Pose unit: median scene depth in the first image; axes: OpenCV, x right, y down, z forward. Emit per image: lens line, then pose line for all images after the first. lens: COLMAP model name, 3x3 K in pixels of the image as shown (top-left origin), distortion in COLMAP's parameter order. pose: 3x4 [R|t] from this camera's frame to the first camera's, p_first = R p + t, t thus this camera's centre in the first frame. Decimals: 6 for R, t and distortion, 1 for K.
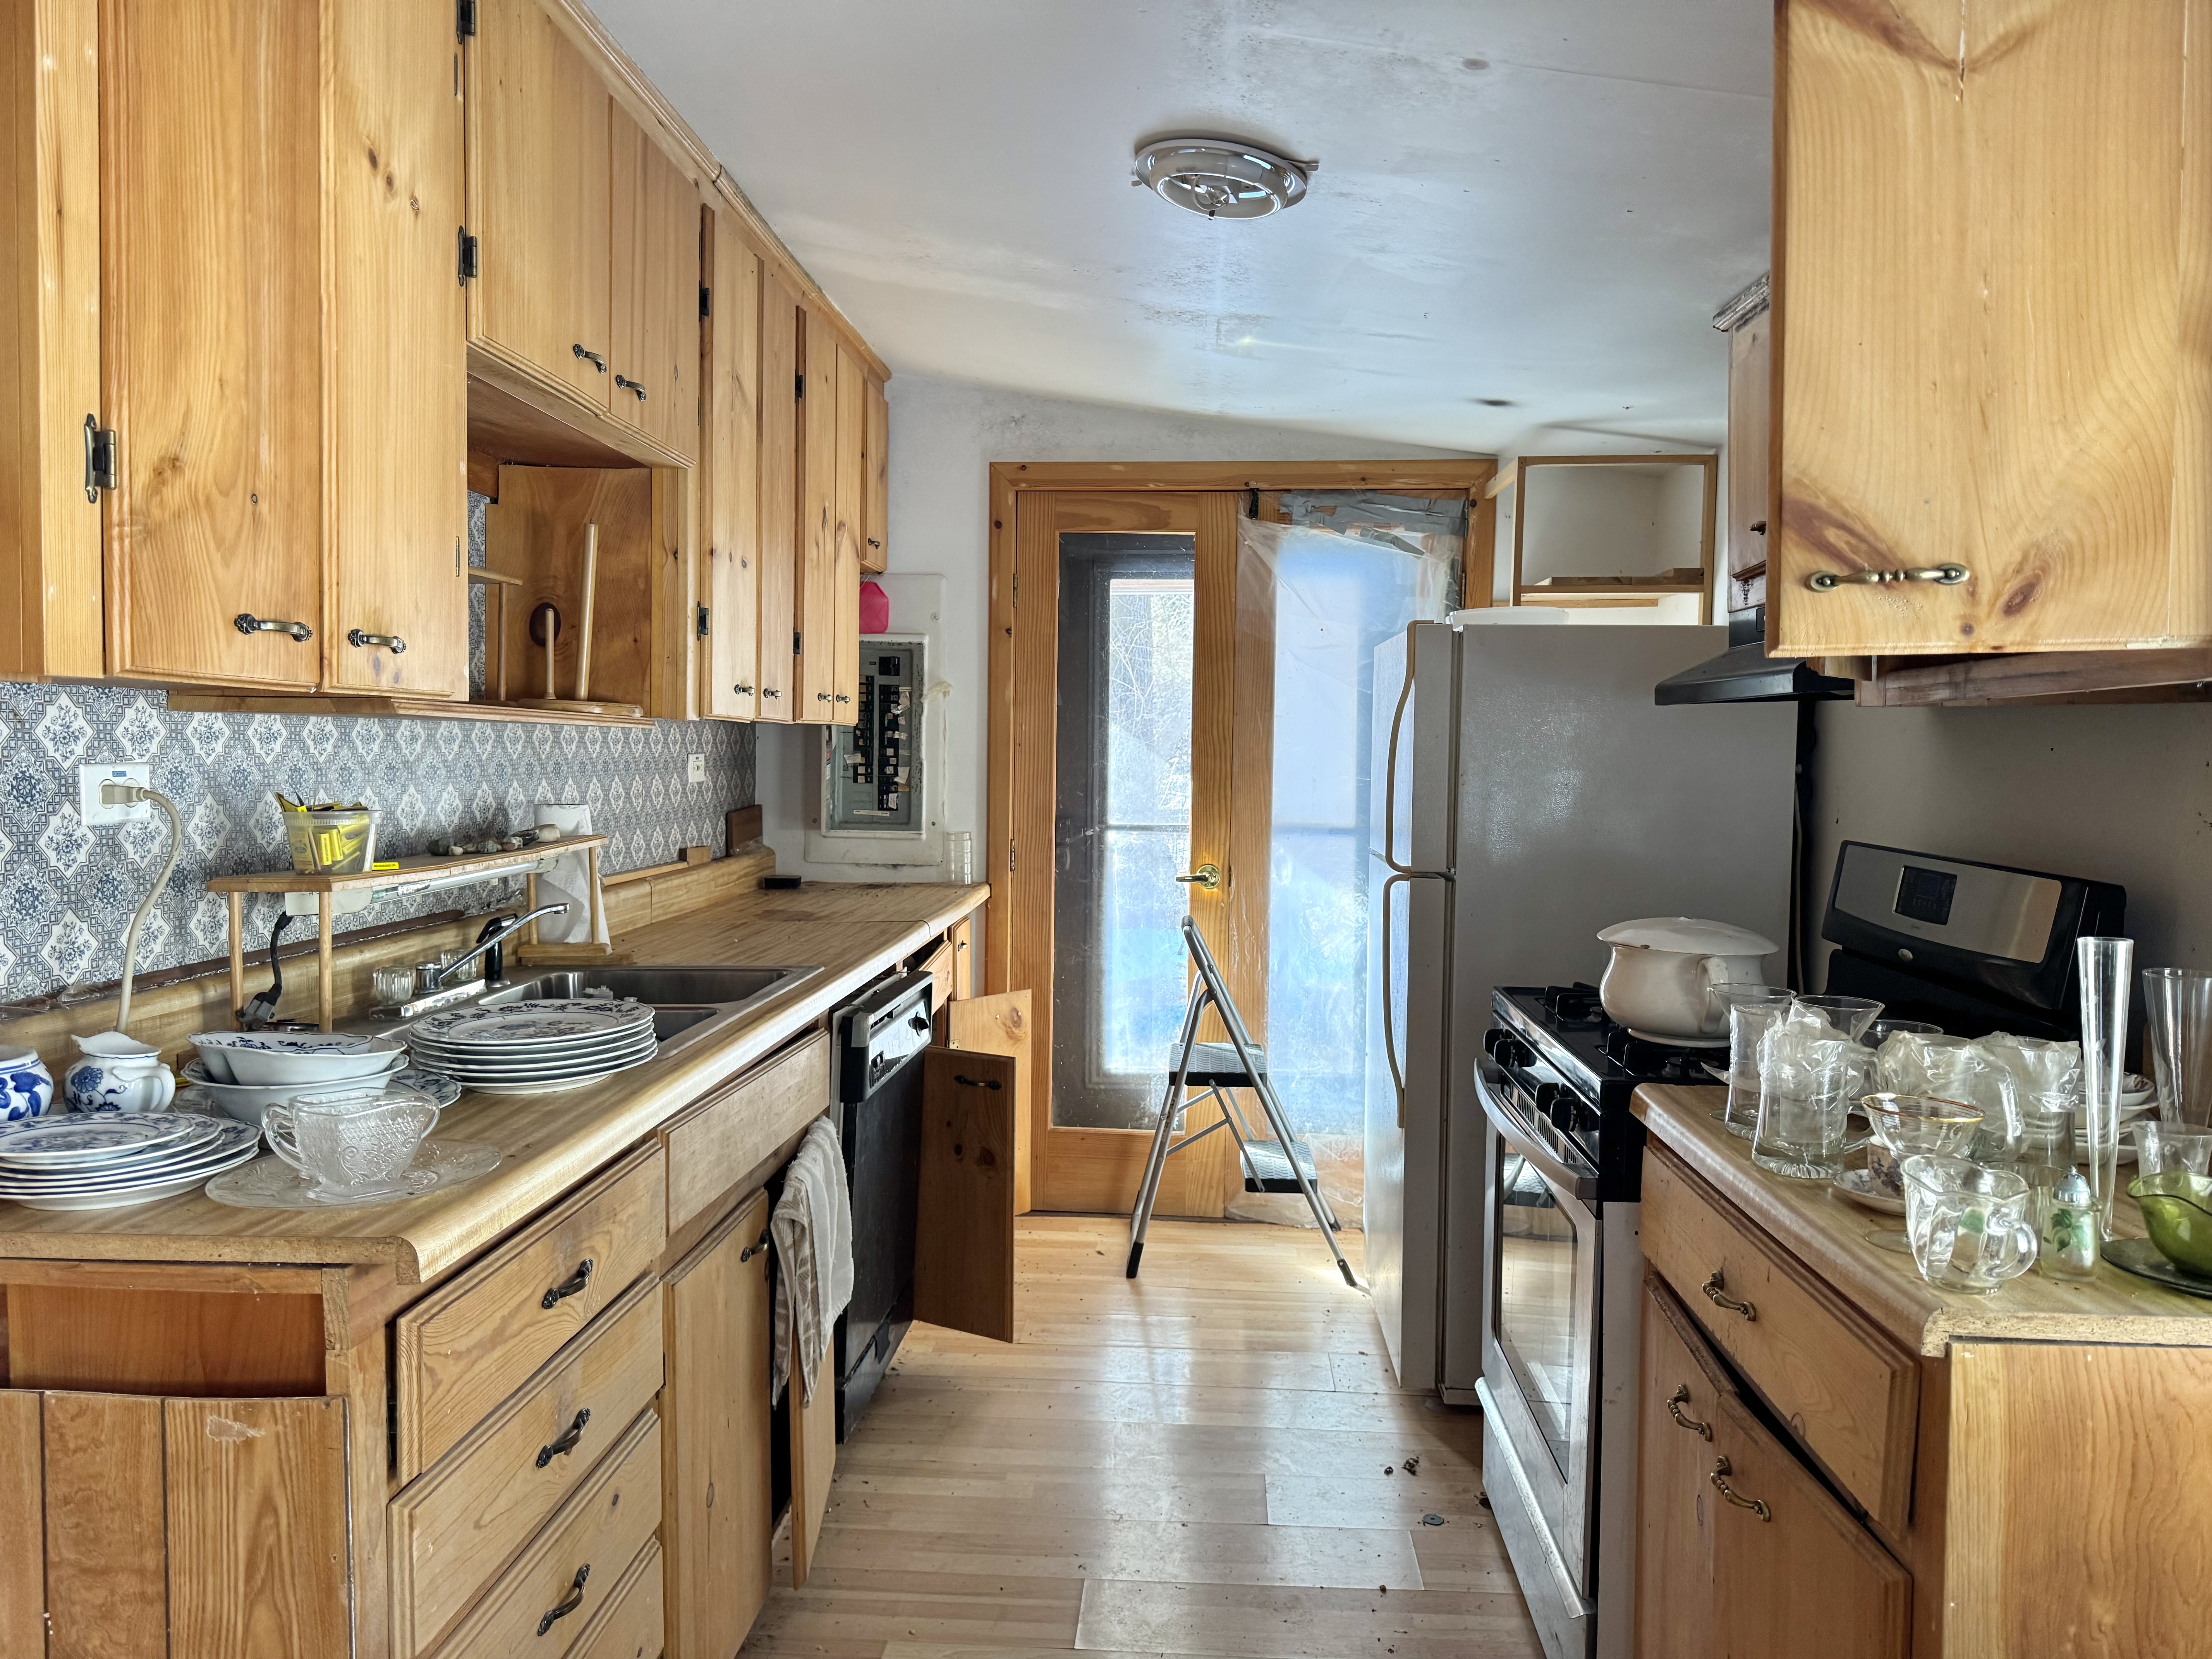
lens RADIAL K [[1545.7, 0, 1106.0], [0, 1545.7, 829.5], [0, 0, 1]] dist [0.095107, -0.117372]
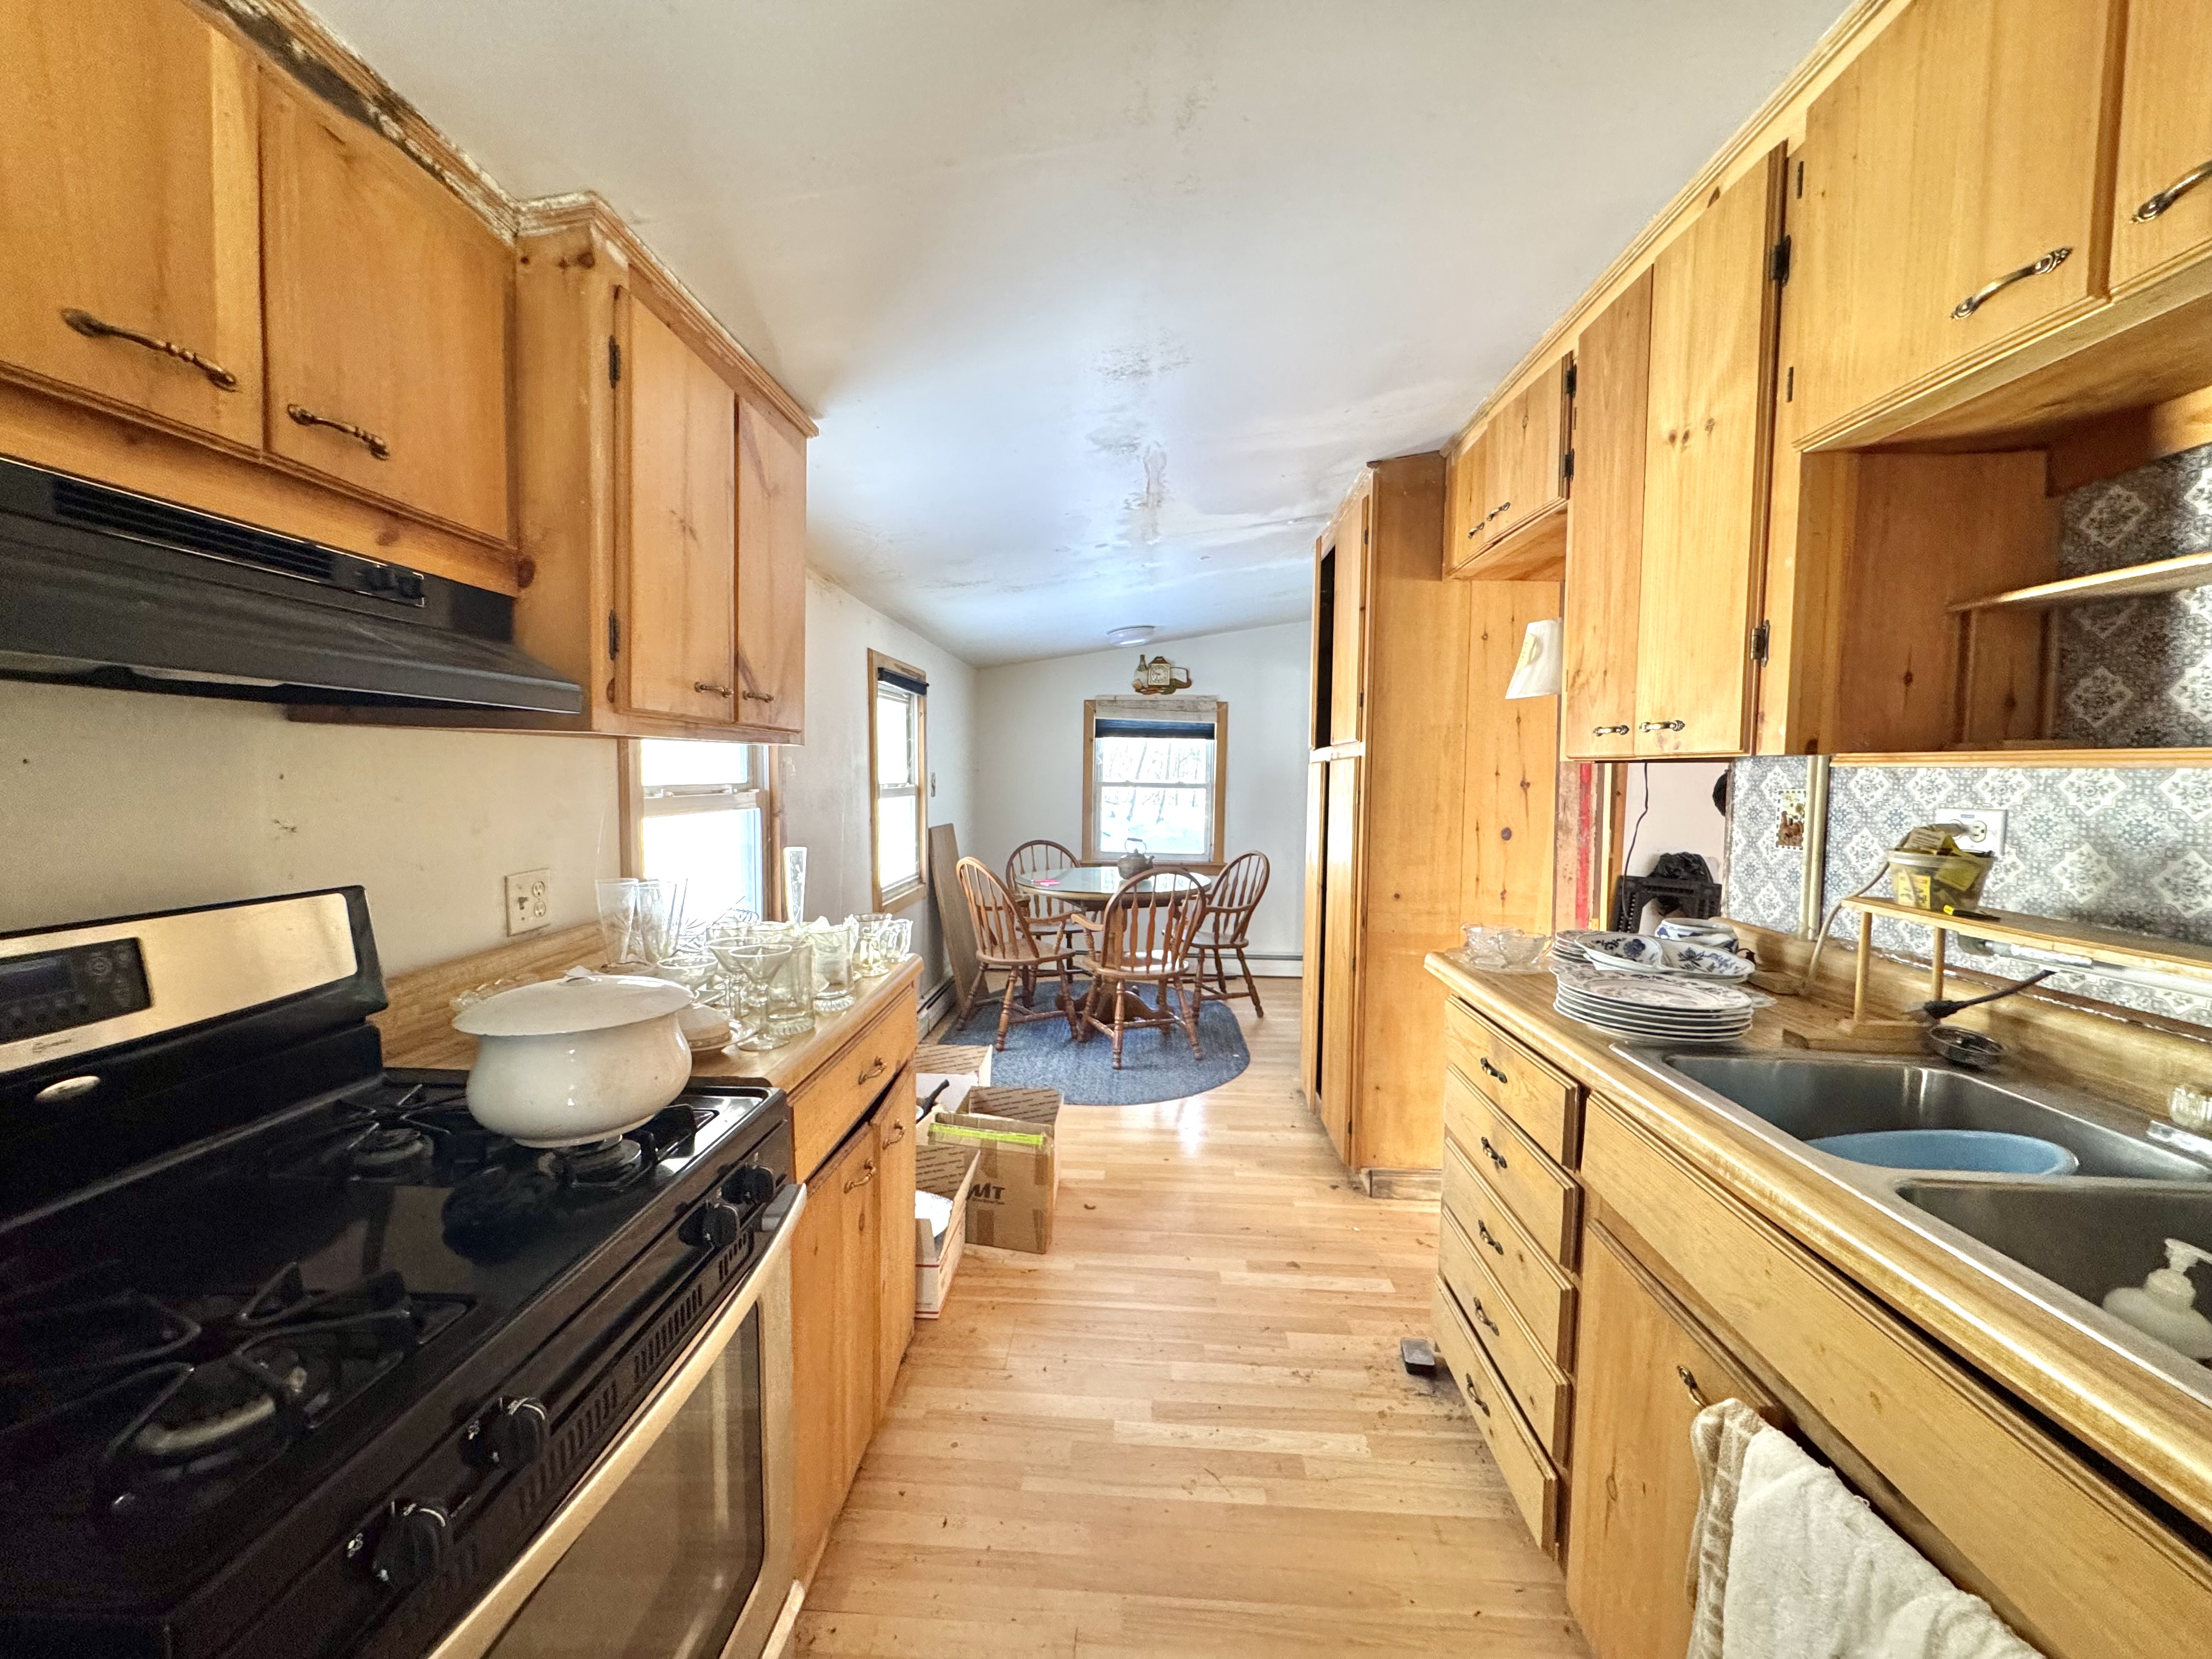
lens RADIAL K [[879.6, 0, 1107.9], [0, 879.6, 829.5], [0, 0, 1]] dist [-0.000802, 0.000188]
pose [[-0.999617, -0.019835, -0.019280, 0.040915], [-0.021938, 0.993029, 0.115807, -0.030723], [0.016849, 0.116185, -0.993085, 0.559509]]
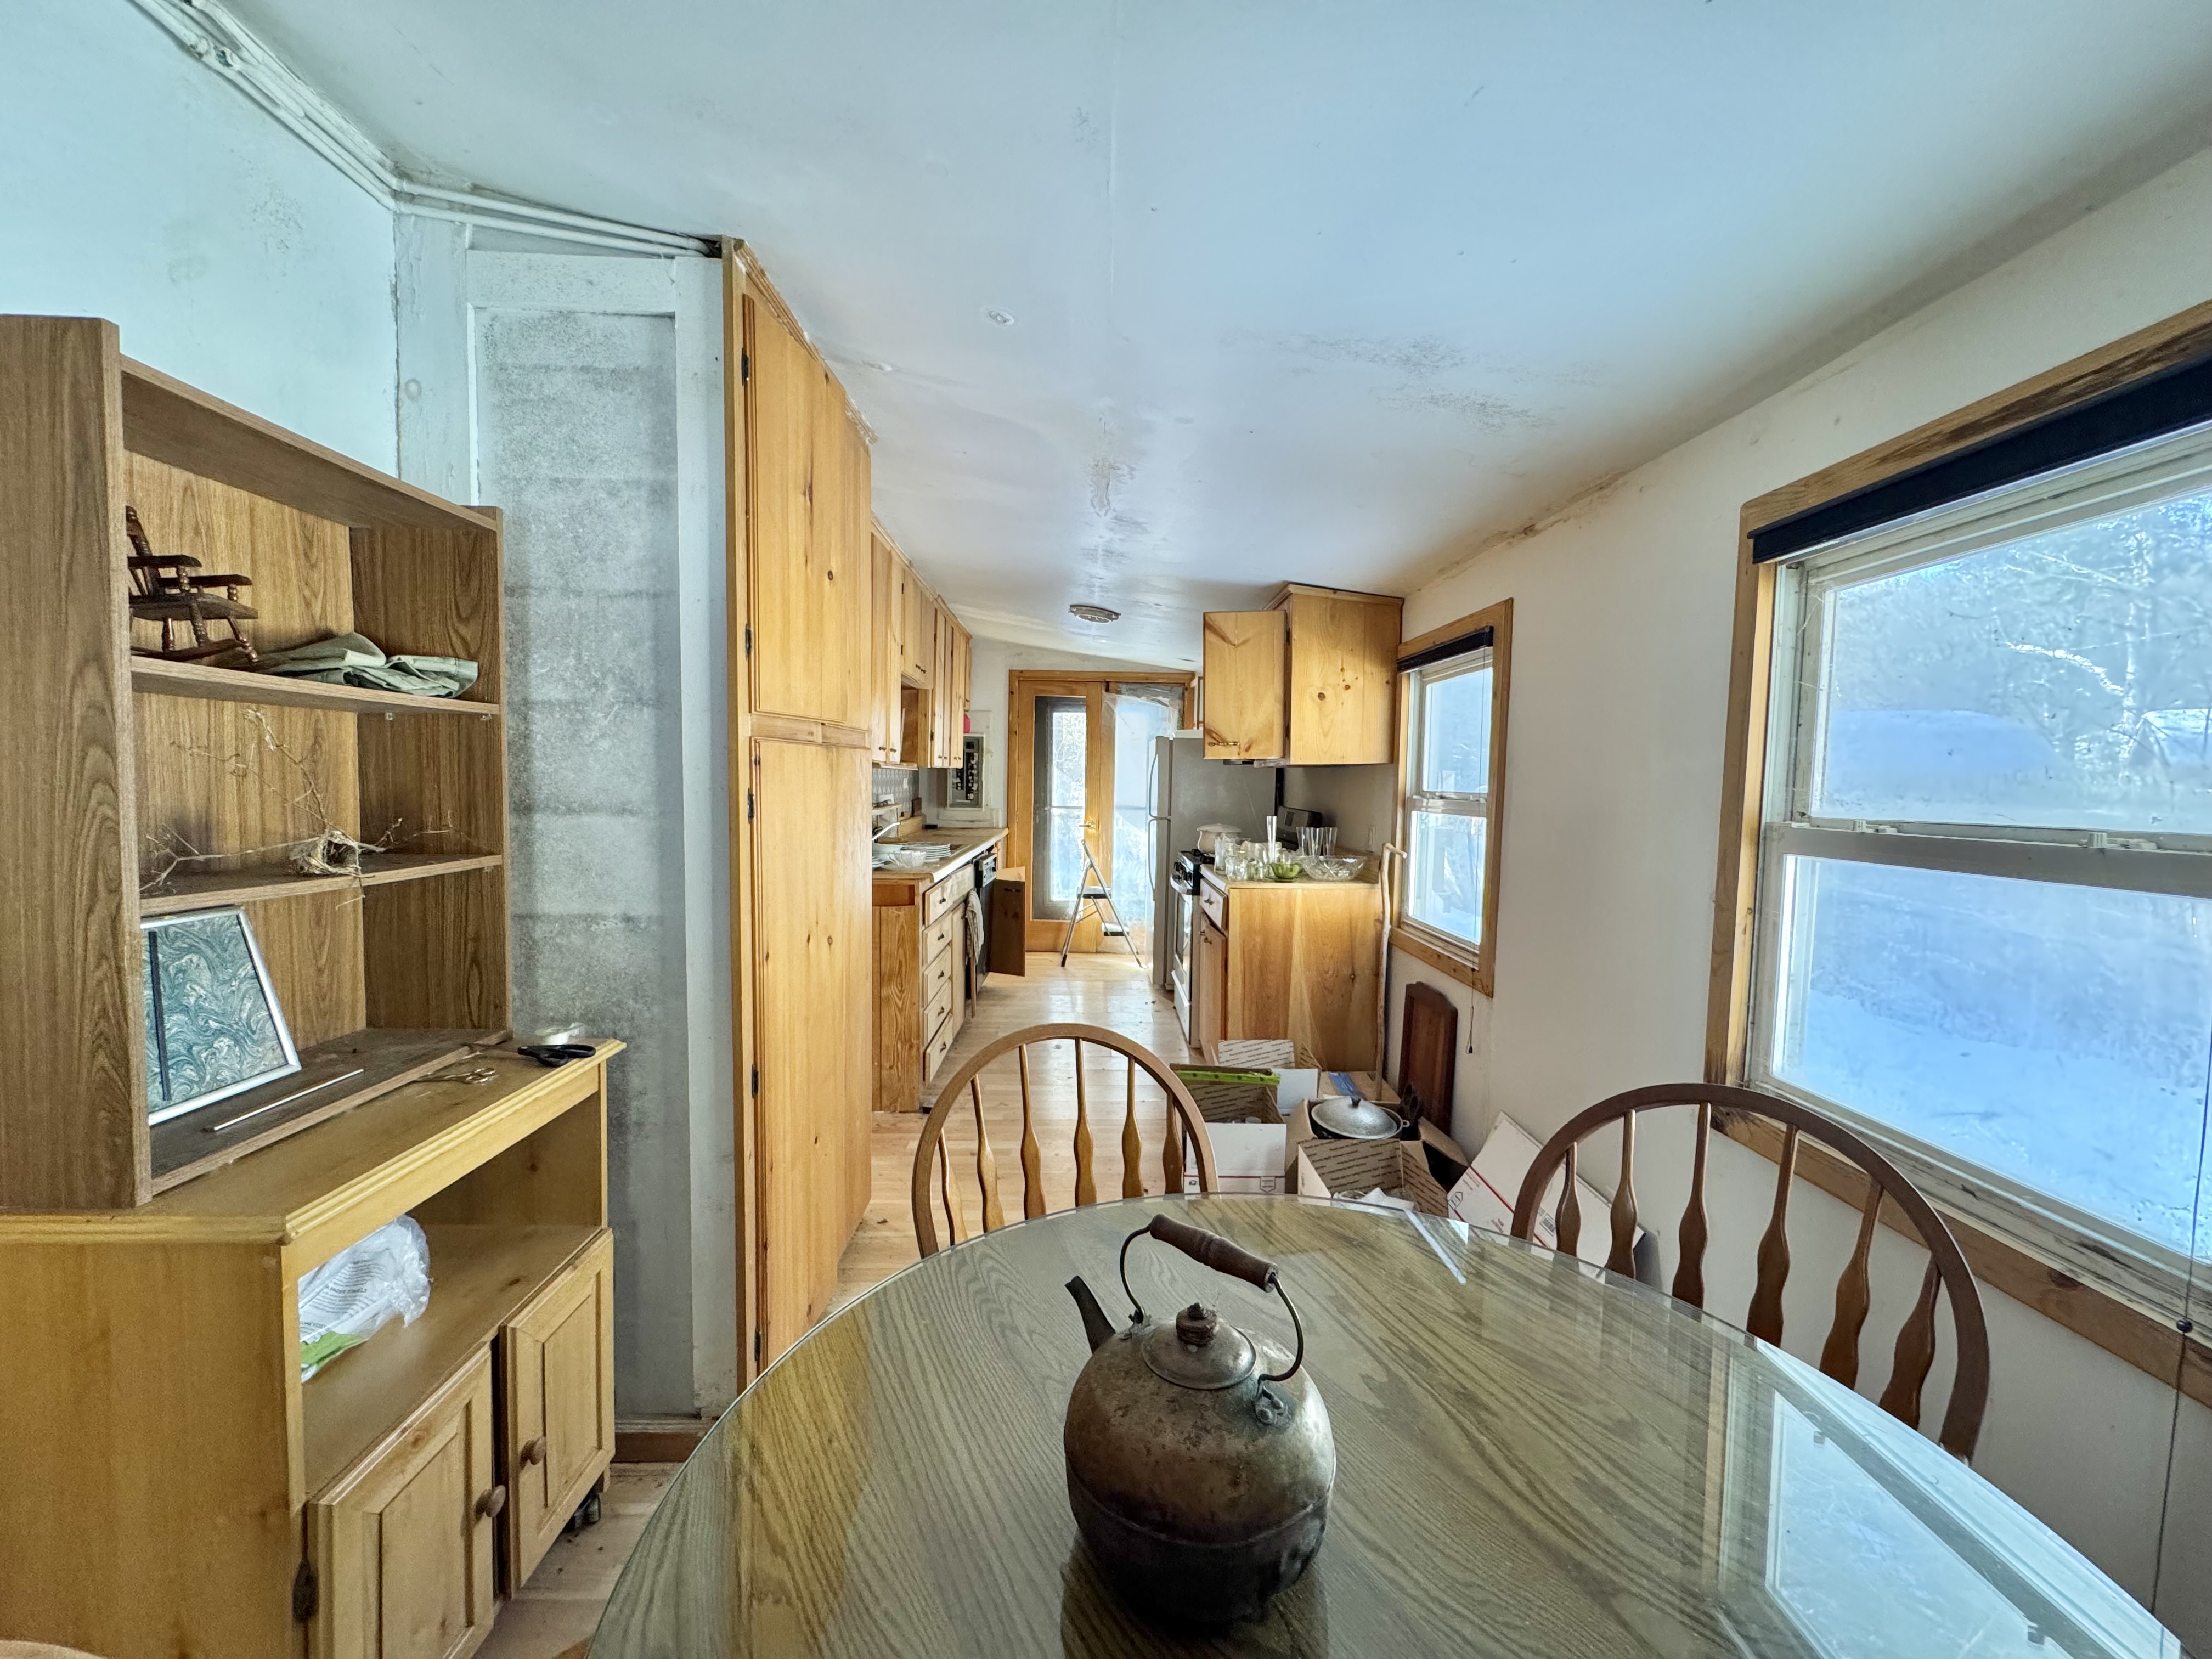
lens RADIAL K [[879.6, 0, 1107.9], [0, 879.6, 829.5], [0, 0, 1]] dist [-0.000802, 0.000188]
pose [[0.996298, 0.000308, 0.085970, -0.037109], [-0.000892, 0.999977, 0.006753, 0.029494], [-0.085966, -0.006804, 0.996275, -0.549478]]
